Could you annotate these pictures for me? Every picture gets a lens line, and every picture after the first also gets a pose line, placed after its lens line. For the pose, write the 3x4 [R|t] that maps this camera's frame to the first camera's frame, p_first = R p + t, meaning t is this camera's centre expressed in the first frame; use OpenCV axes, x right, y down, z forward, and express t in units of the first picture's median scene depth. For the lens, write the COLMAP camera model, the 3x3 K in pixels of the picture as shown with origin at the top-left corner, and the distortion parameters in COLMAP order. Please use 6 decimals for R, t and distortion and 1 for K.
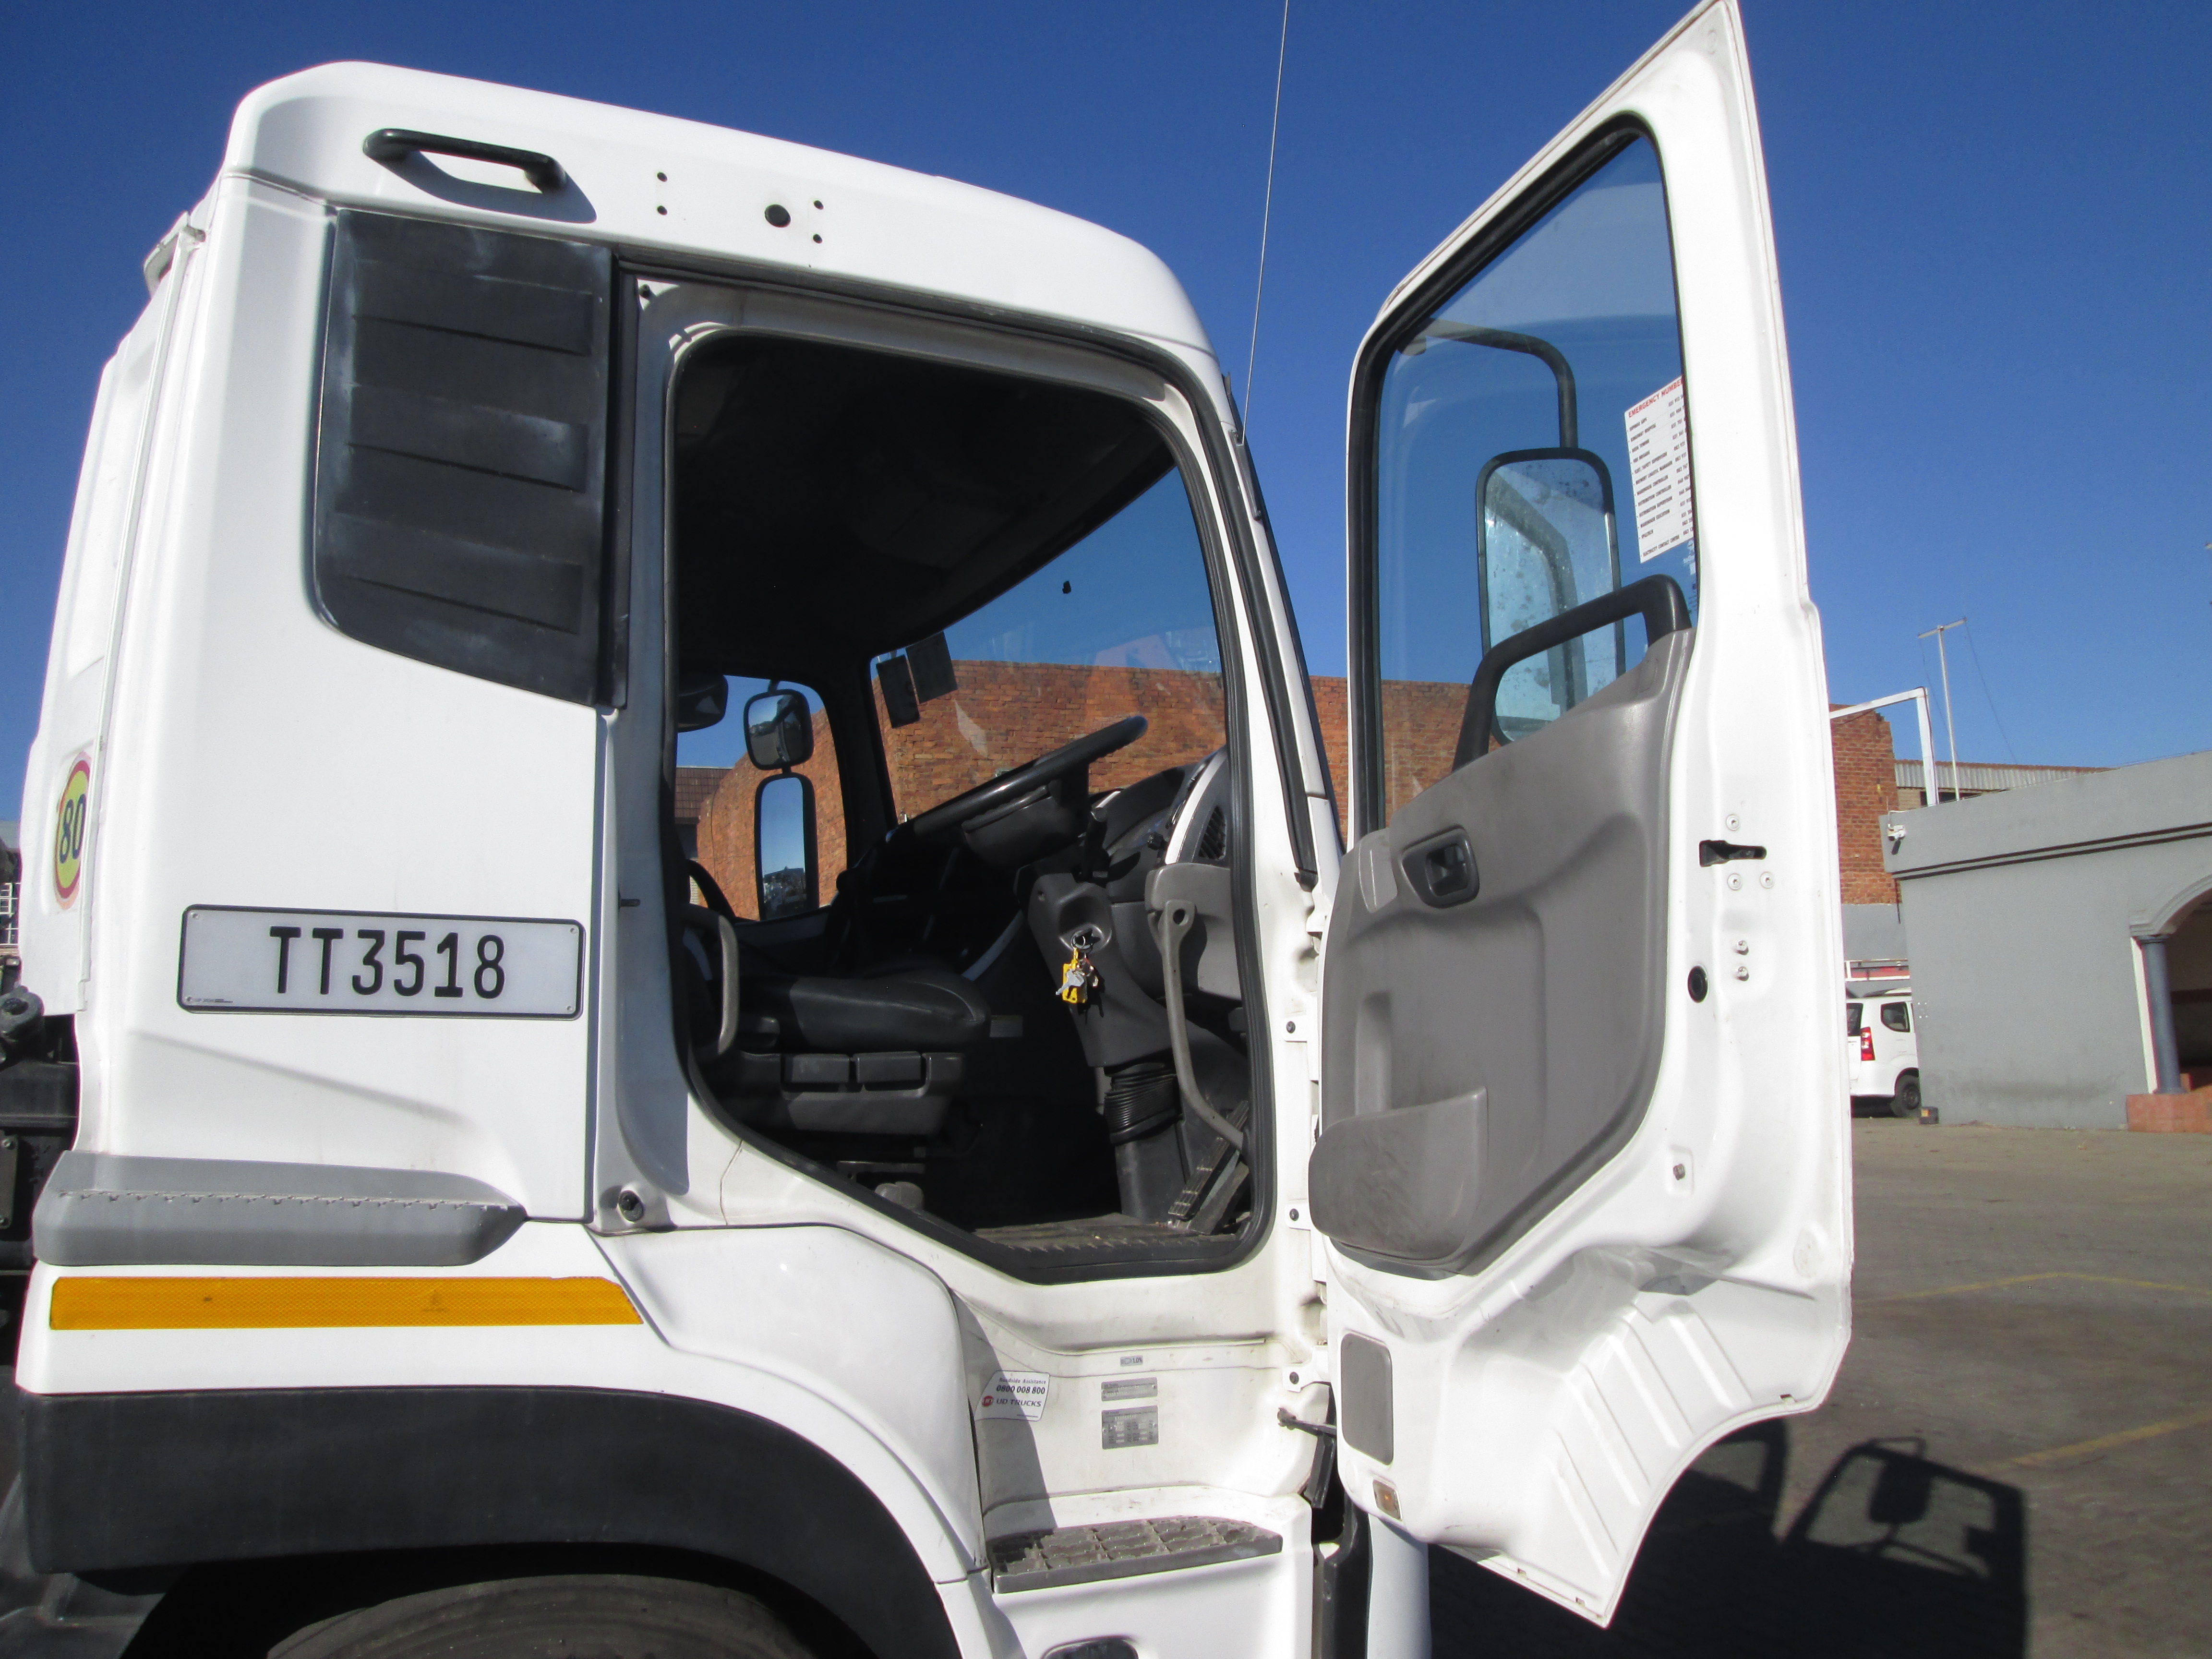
lens RADIAL K [[1829.1, 0, 1080.5], [0, 1829.1, 821.7], [0, 0, 1]] dist [-0.049408, 0.000231]
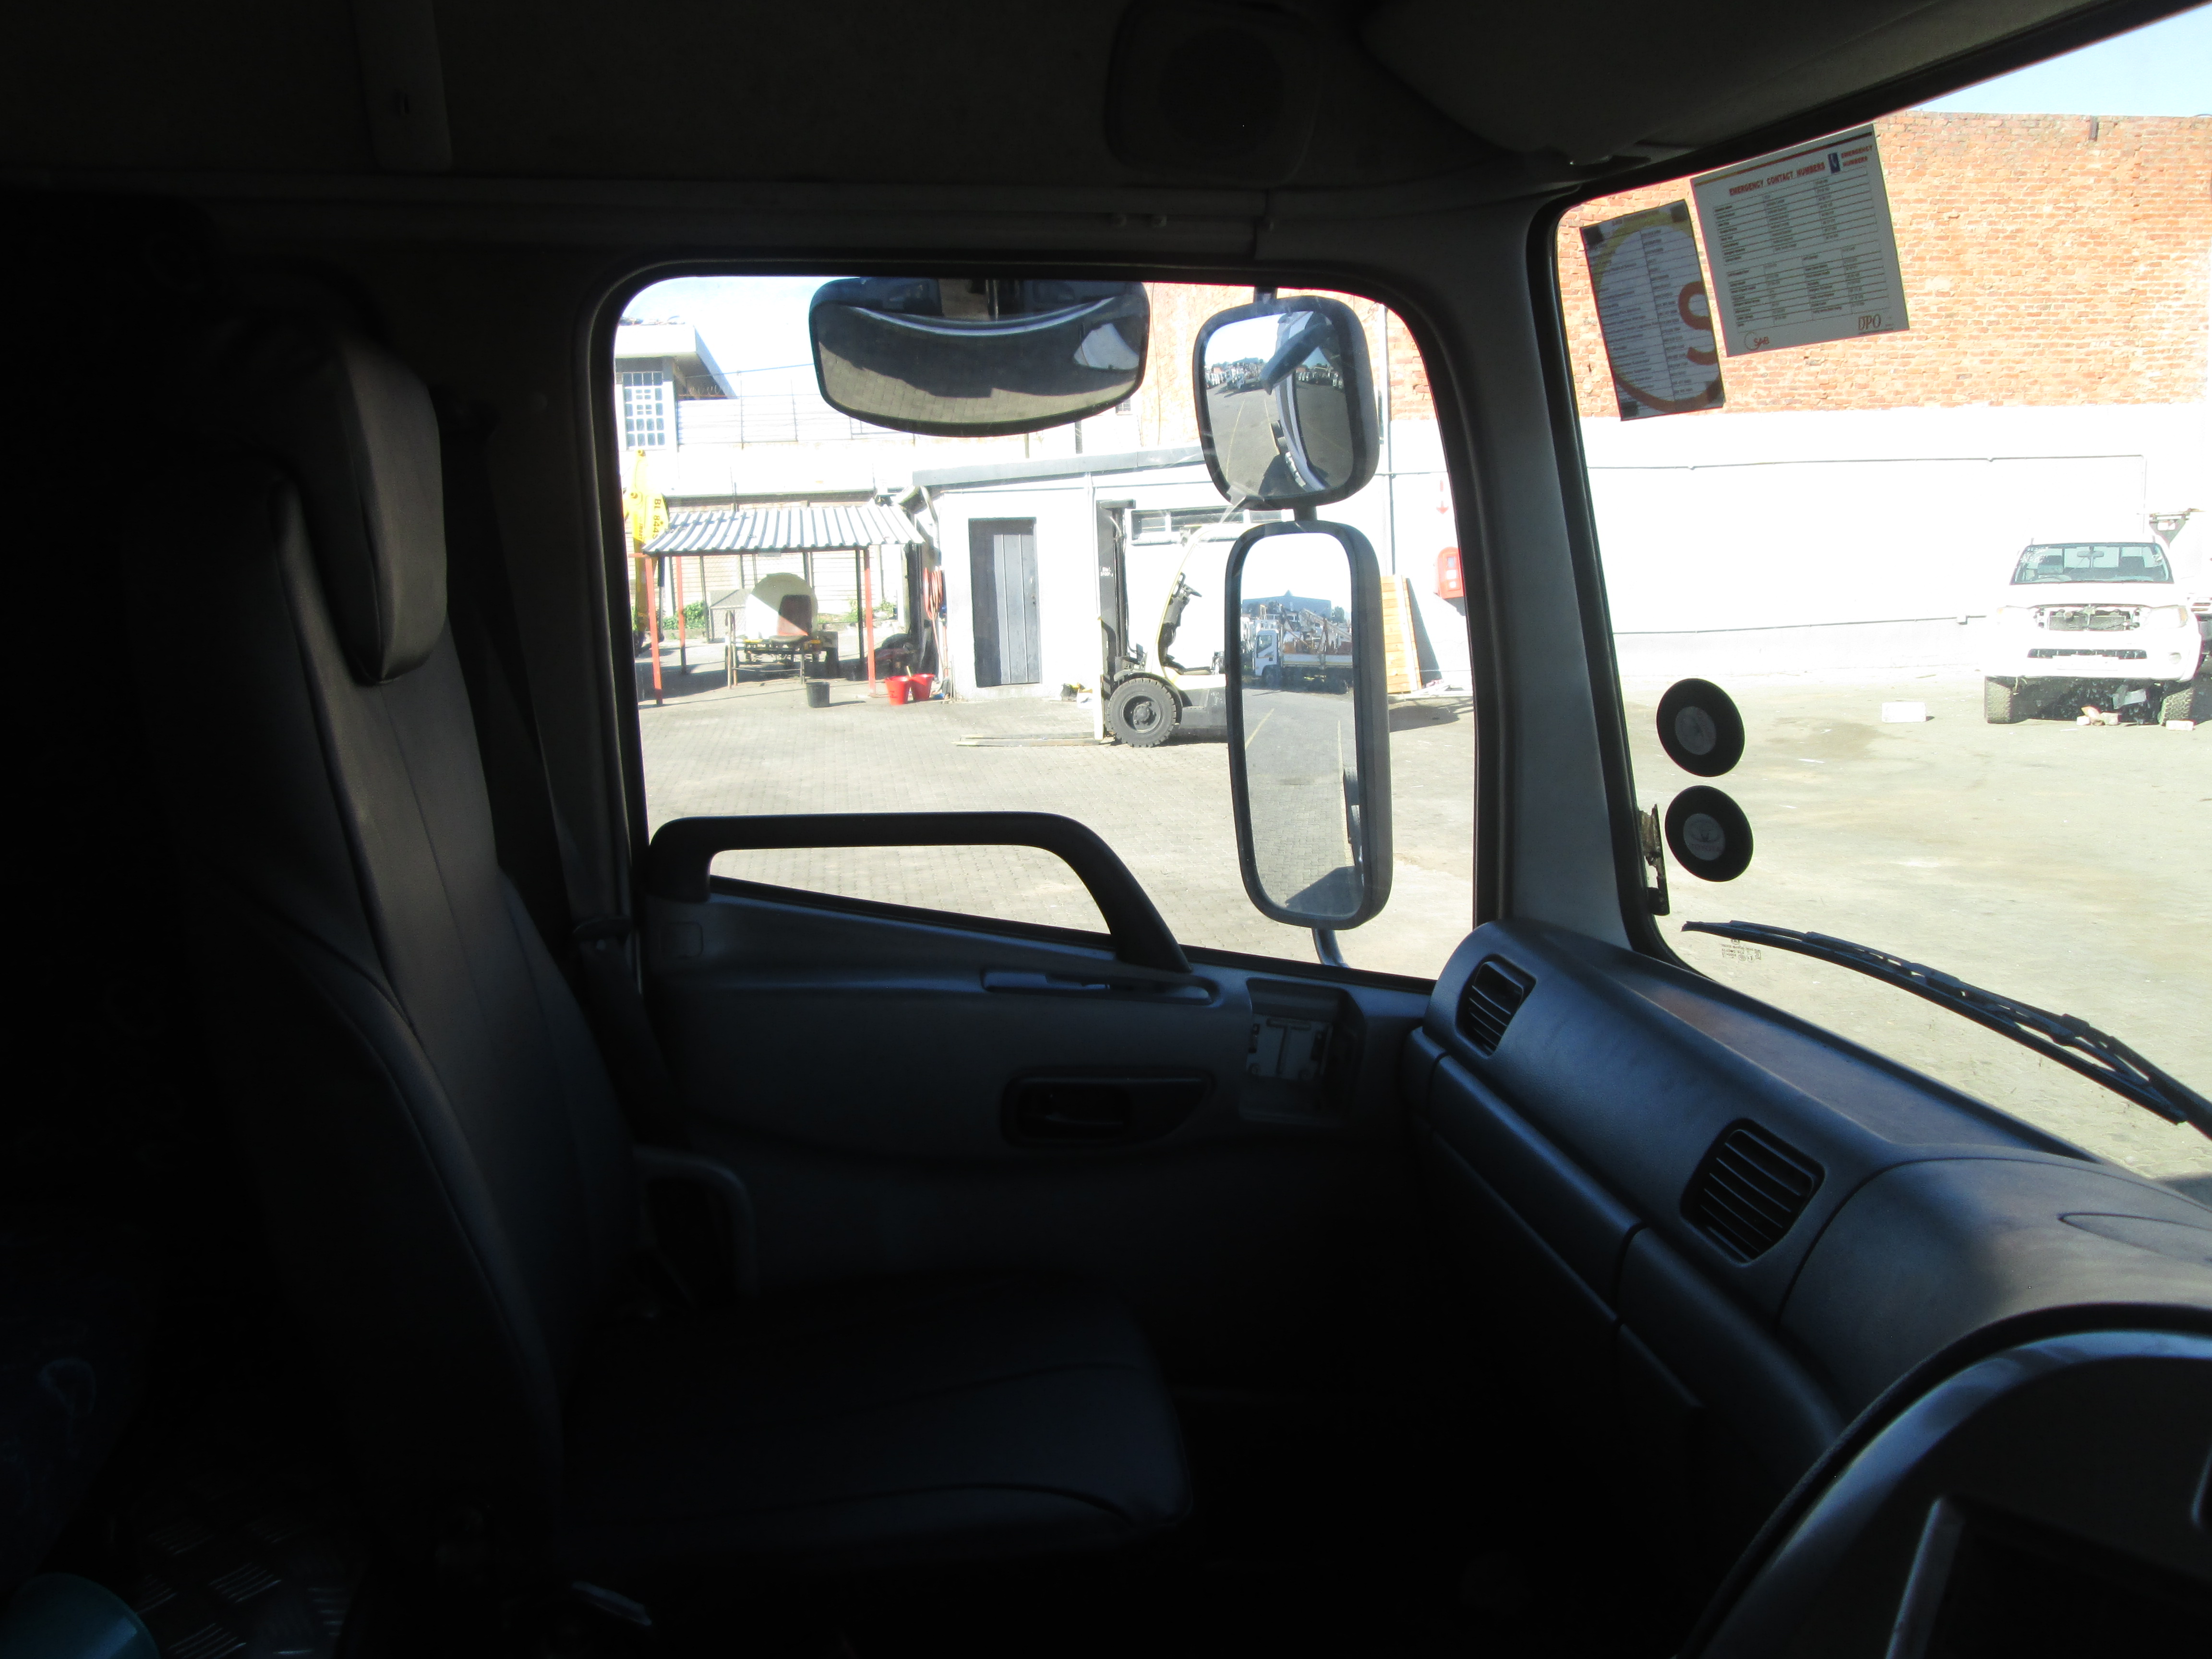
lens RADIAL K [[1787.3, 0, 1100.1], [0, 1787.3, 835.3], [0, 0, 1]] dist [-0.051881, 0.013761]
pose [[0.972575, 0.035468, -0.229868, -0.251095], [0.034097, 0.955885, 0.291757, -0.162707], [0.230076, -0.291594, 0.928460, 1.369792]]
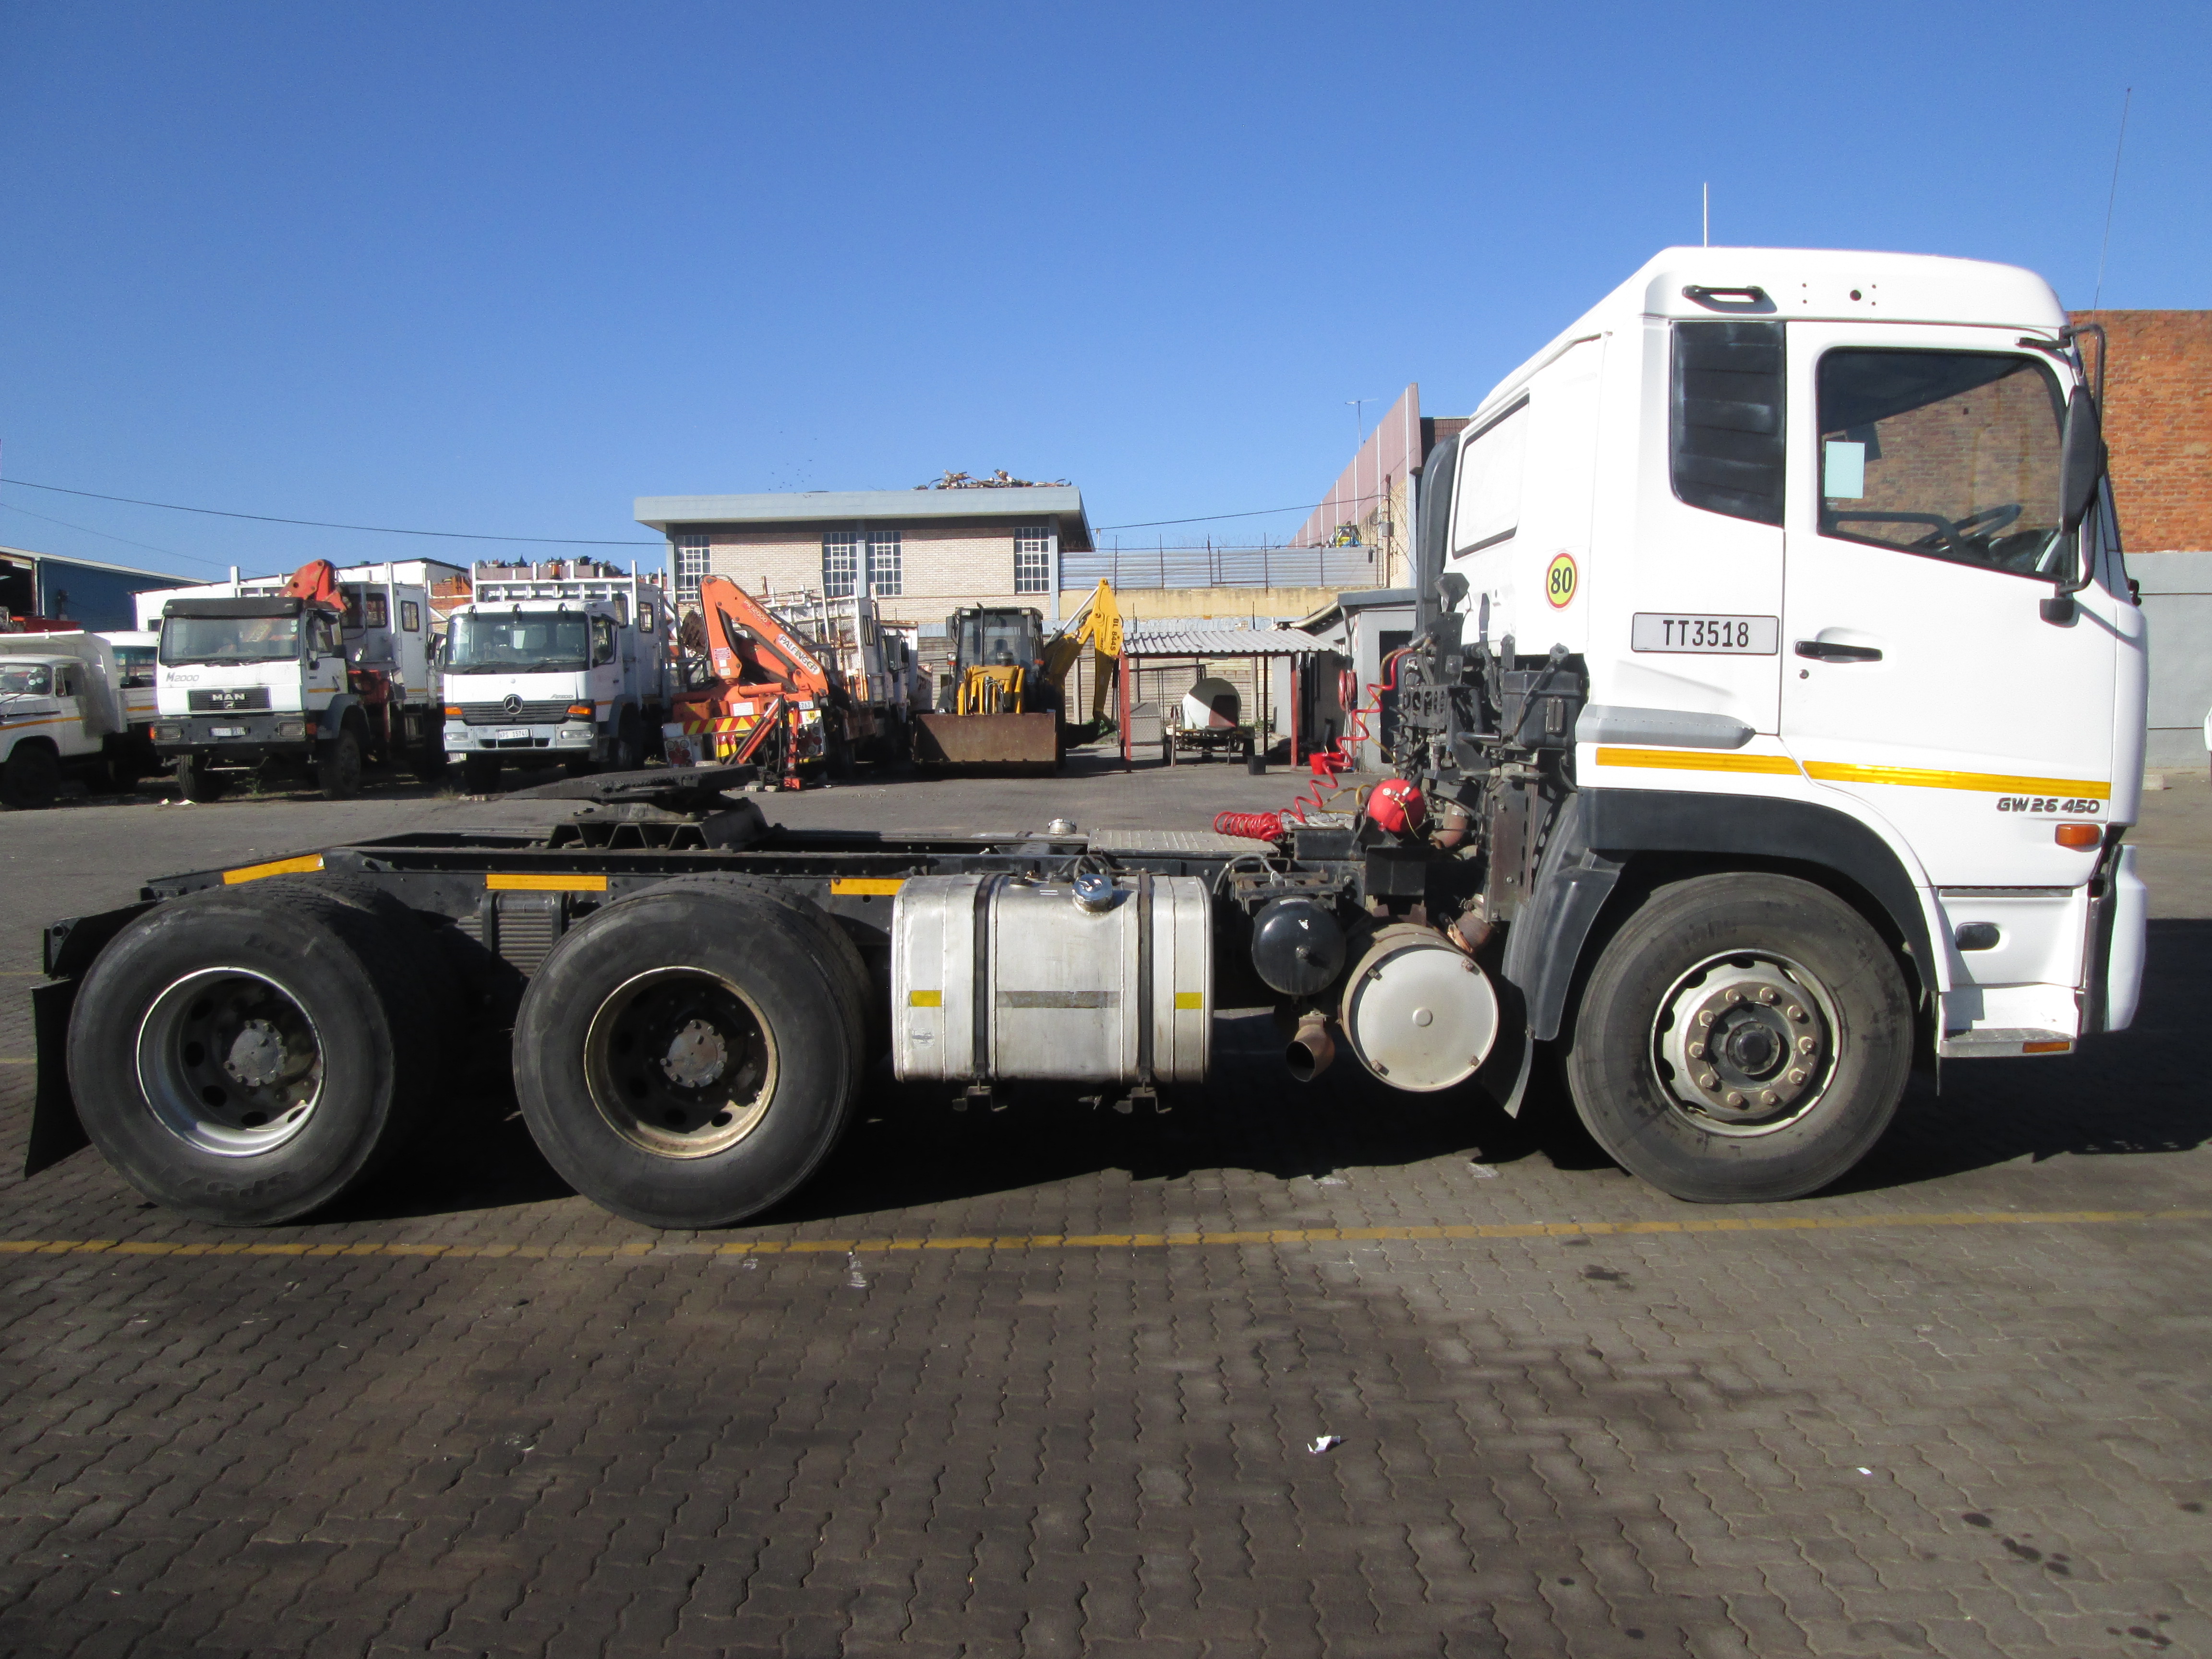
lens RADIAL K [[1829.1, 0, 1080.5], [0, 1829.1, 821.7], [0, 0, 1]] dist [-0.049408, 0.000231]
pose [[0.920356, 0.038330, -0.389198, -0.168416], [0.038589, 0.981428, 0.187909, -0.166186], [0.389173, -0.187962, 0.901784, -1.598809]]
